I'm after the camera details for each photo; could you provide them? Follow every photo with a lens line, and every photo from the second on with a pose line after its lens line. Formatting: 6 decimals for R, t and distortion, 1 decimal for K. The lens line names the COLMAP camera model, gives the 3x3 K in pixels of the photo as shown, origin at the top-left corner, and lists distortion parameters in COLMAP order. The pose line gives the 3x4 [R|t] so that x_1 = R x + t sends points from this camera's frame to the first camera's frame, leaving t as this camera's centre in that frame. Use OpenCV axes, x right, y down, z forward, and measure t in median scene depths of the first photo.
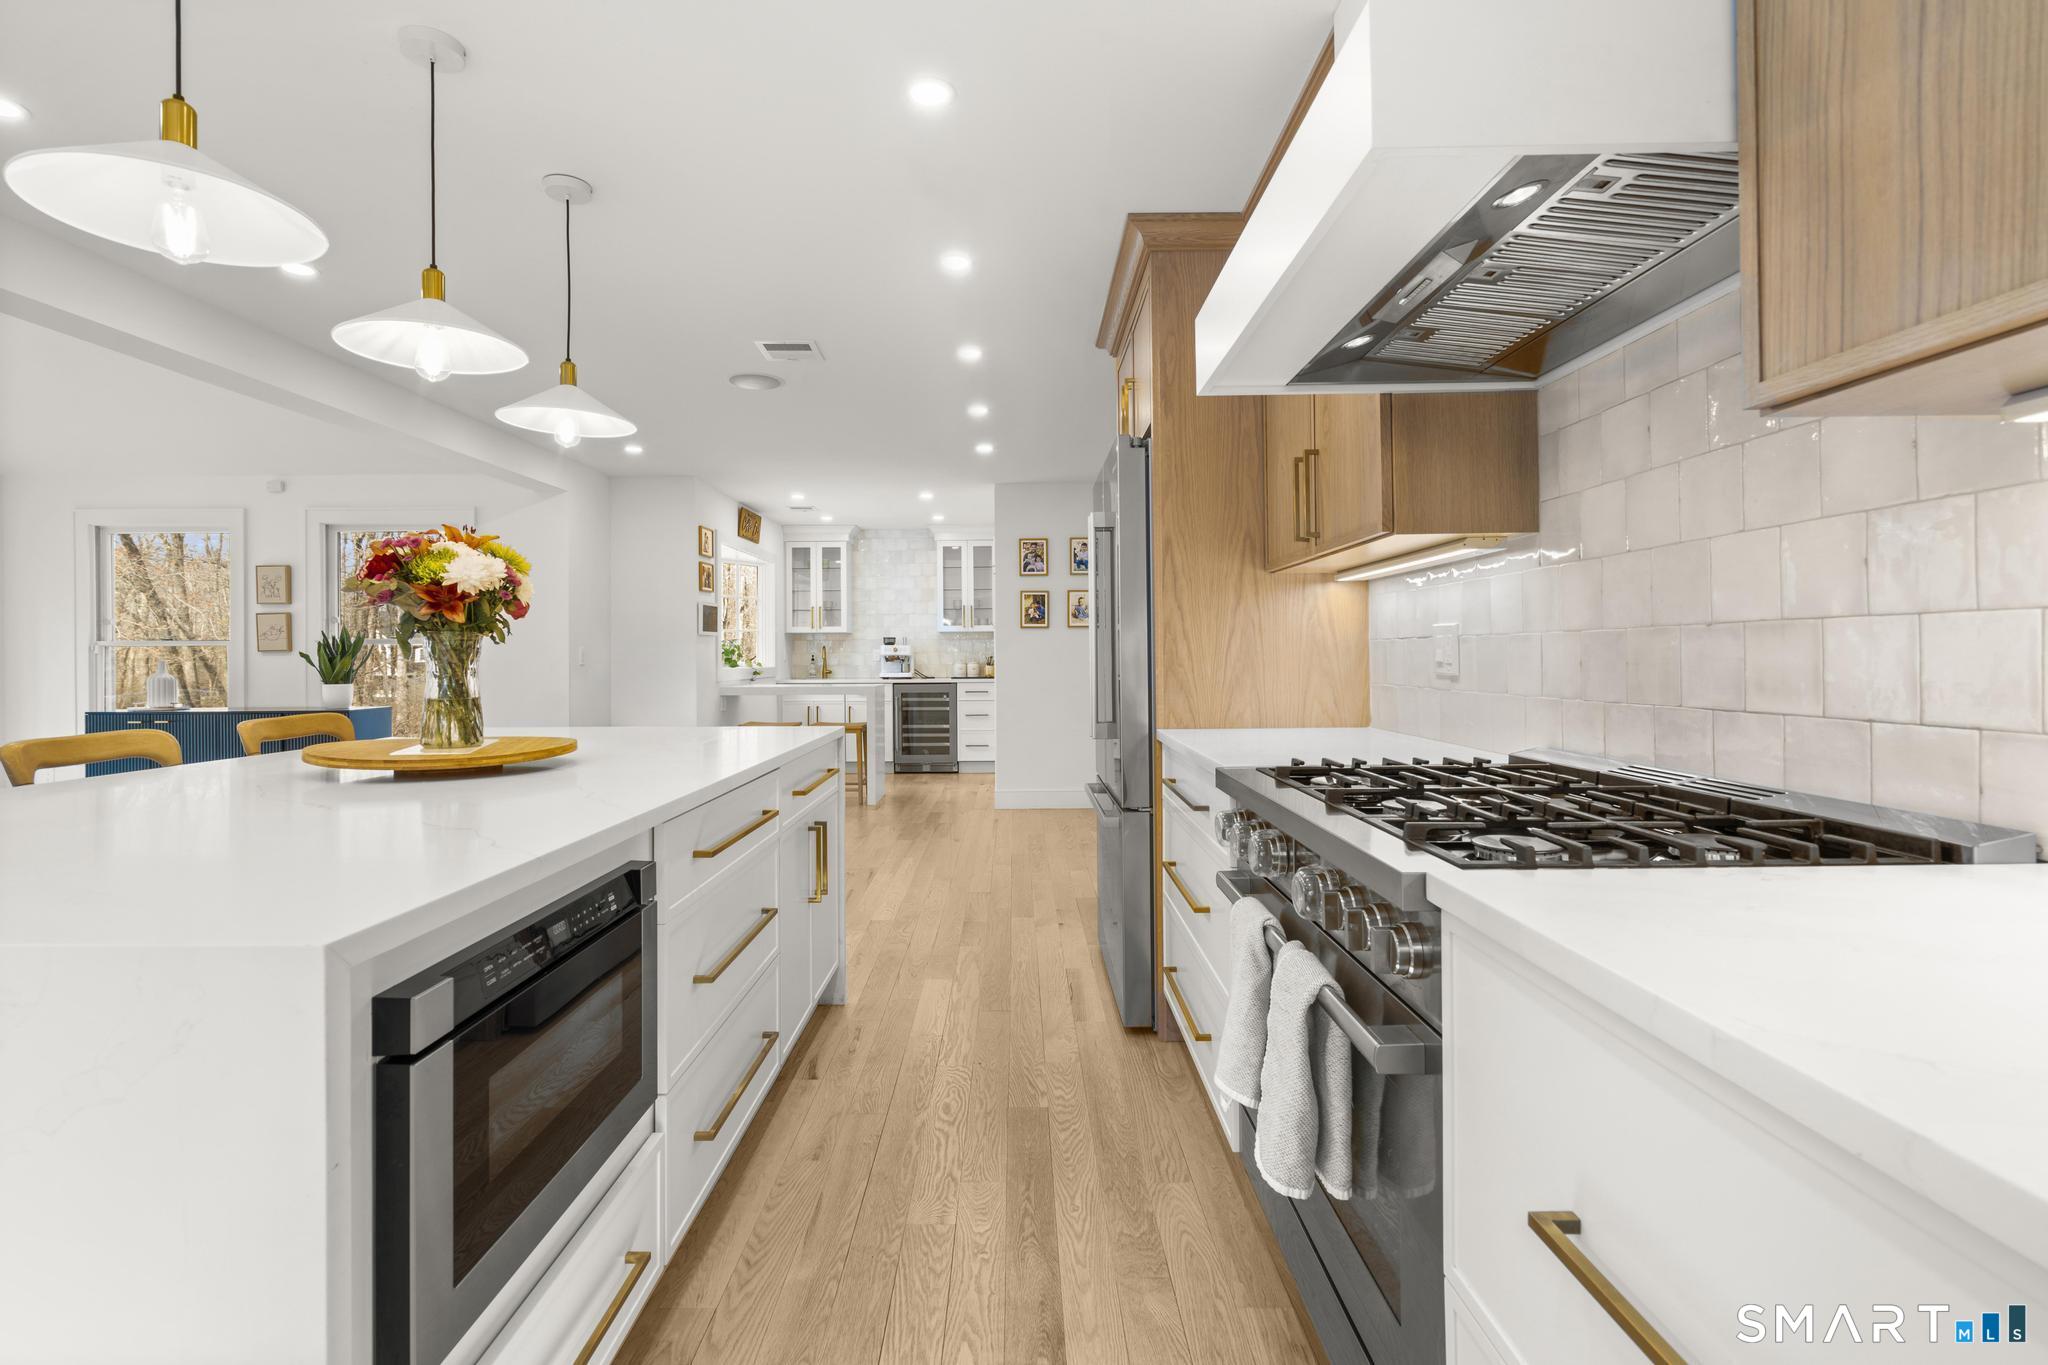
lens RADIAL K [[939.1, 0, 1018.3], [0, 939.1, 653.1], [0, 0, 1]] dist [-0.001615, 0.000538]
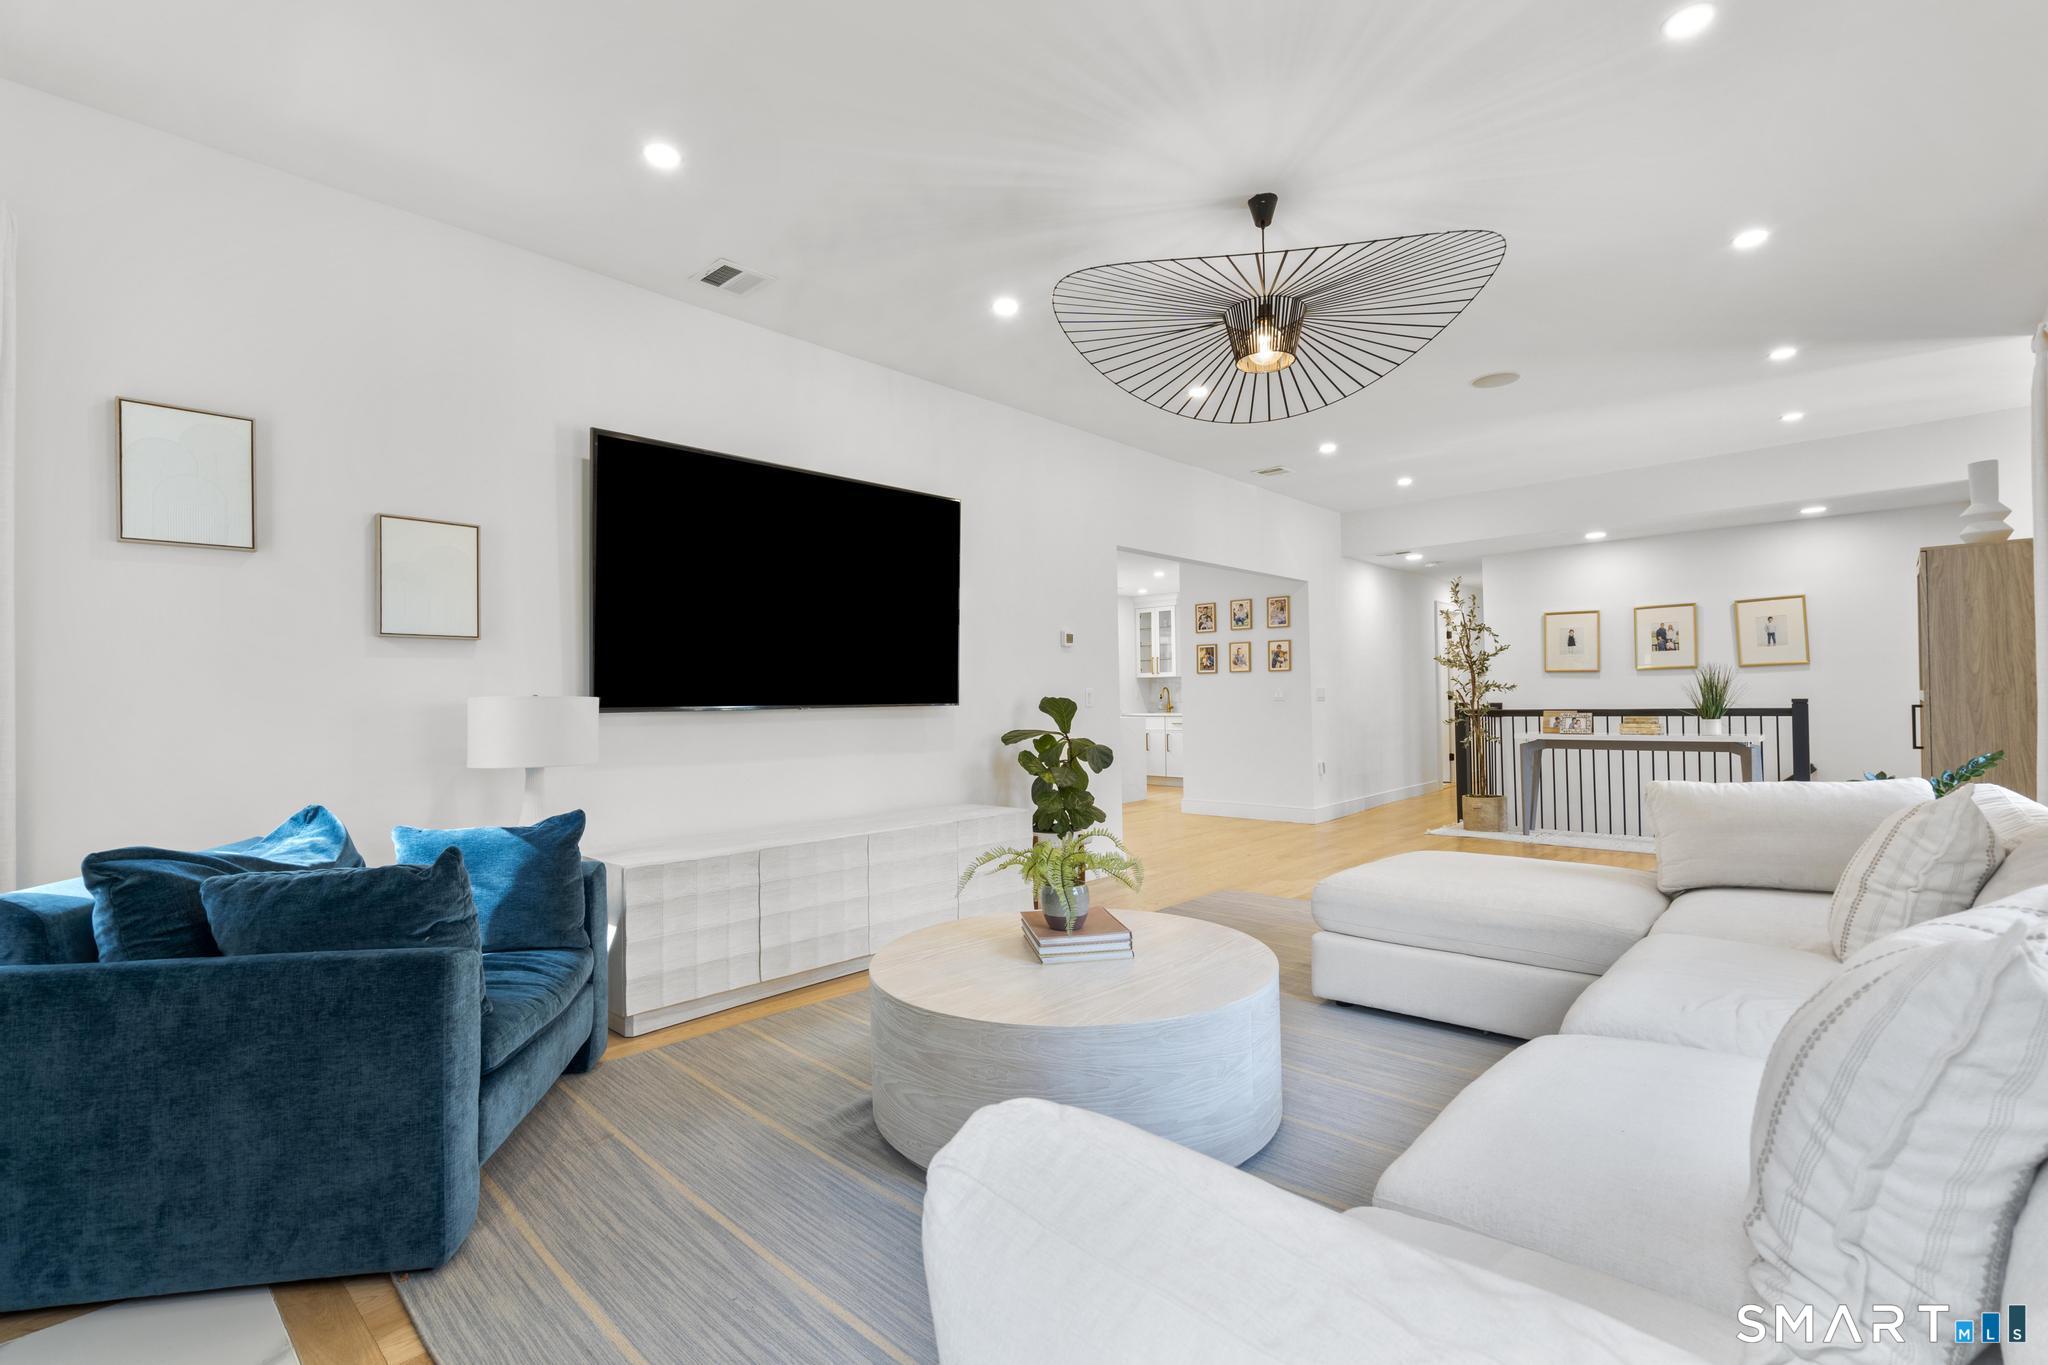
lens RADIAL K [[933.1, 0, 1019.5], [0, 933.1, 671.9], [0, 0, 1]] dist [-0.000298, 0.000033]
pose [[0.727203, -0.022774, -0.686044, 1.498069], [0.012701, 0.999725, -0.019725, -0.017046], [0.686305, 0.005631, 0.727292, -0.194850]]
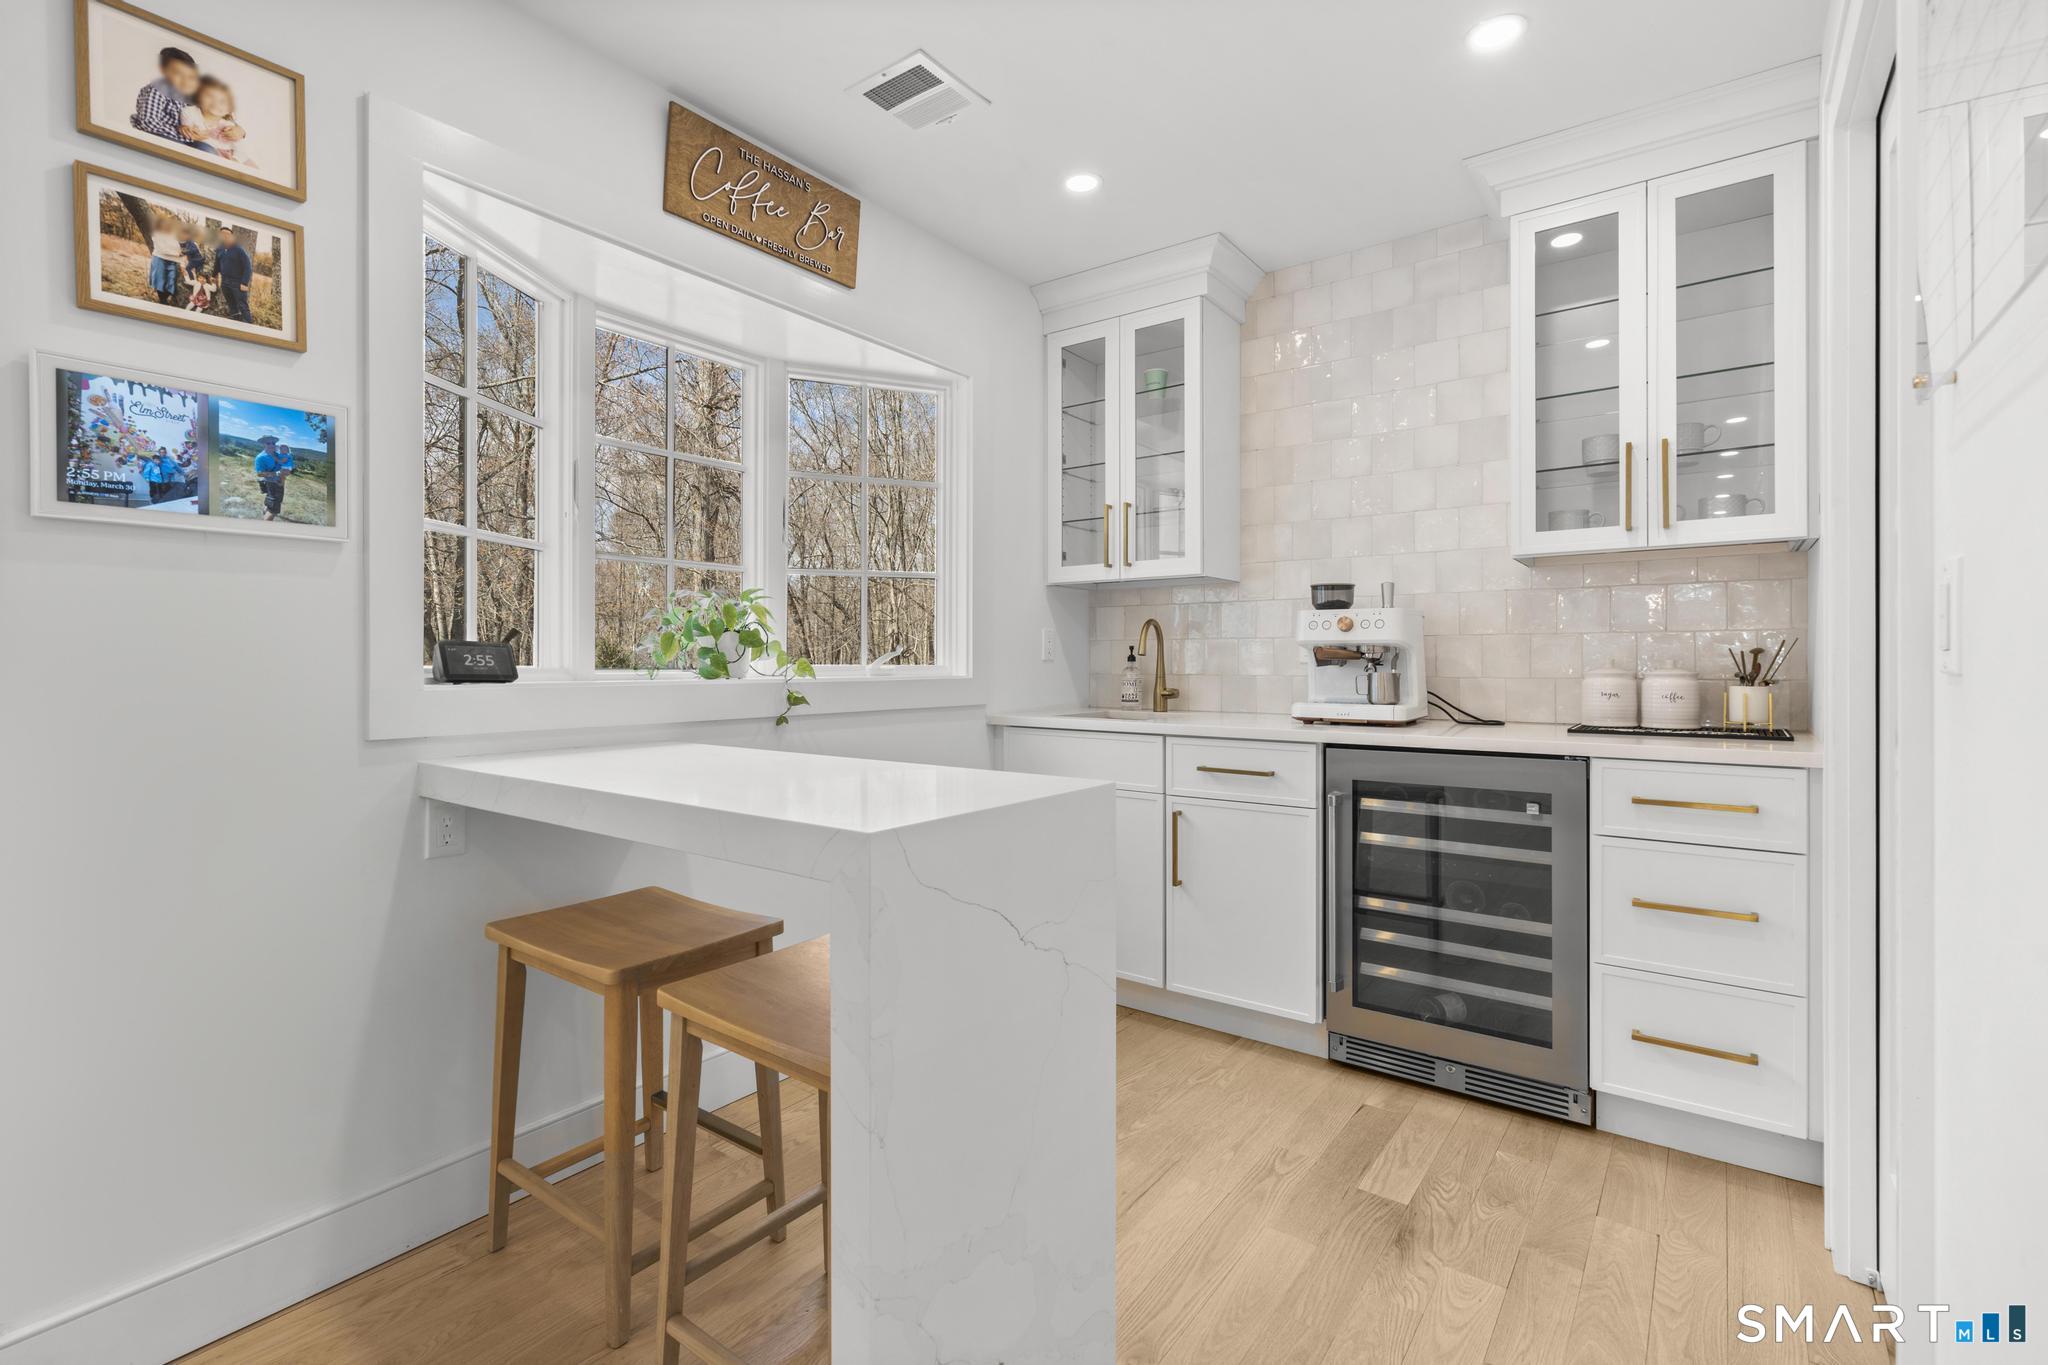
lens RADIAL K [[933.1, 0, 1019.5], [0, 933.1, 671.9], [0, 0, 1]] dist [-0.000298, 0.000033]
pose [[0.802203, 0.009211, -0.596980, -0.110227], [-0.001729, 0.999913, 0.013105, 0.020753], [0.597049, -0.009481, 0.802149, 1.969648]]
